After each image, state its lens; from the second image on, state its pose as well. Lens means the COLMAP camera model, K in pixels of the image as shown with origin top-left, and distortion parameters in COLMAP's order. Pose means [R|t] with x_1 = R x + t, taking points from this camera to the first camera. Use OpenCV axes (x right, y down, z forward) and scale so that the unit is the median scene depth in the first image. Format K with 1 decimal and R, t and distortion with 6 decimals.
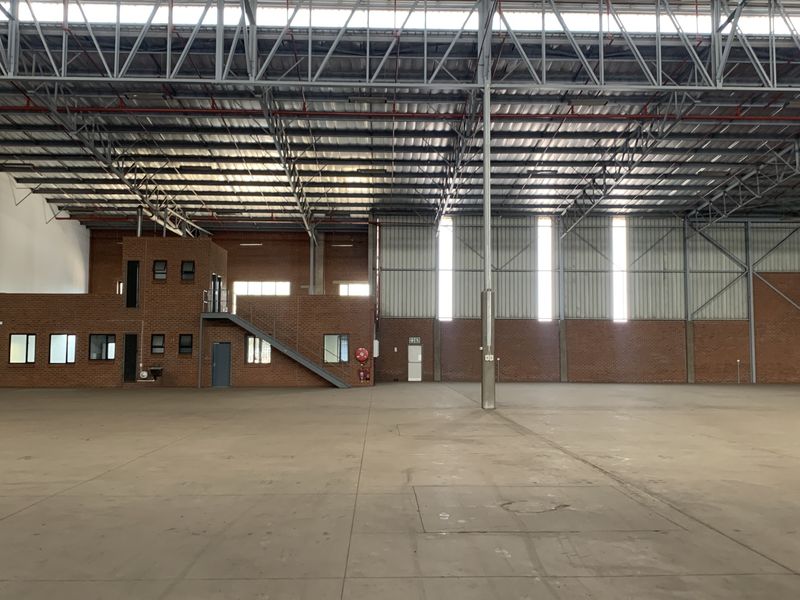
lens RADIAL K [[817.7, 0, 397.4], [0, 817.7, 295.3], [0, 0, 1]] dist [0.012978, 0.000000]
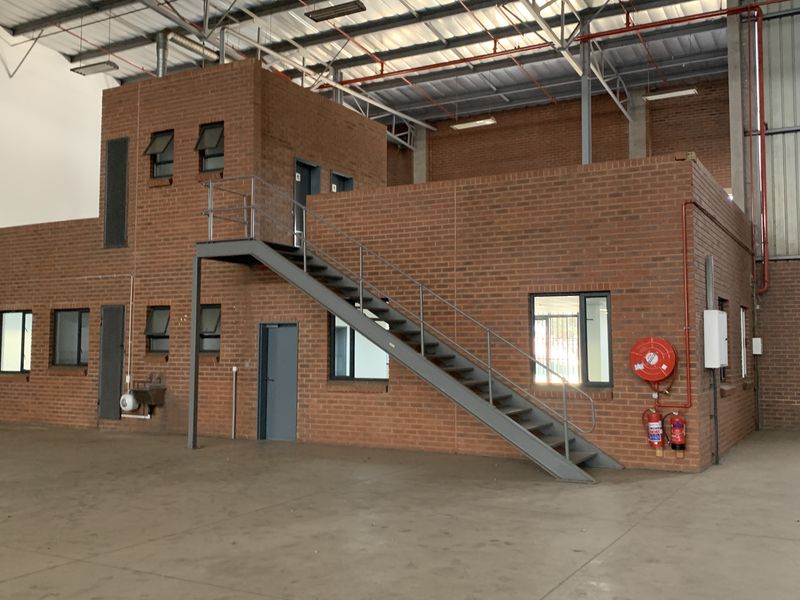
lens RADIAL K [[817.7, 0, 399.6], [0, 817.7, 301.8], [0, 0, 1]] dist [0.012978, 0.000000]
pose [[0.857959, -0.026705, -0.513024, 0.028246], [0.019543, 0.999622, -0.019352, 0.055970], [0.513347, 0.006577, 0.858156, 0.707988]]
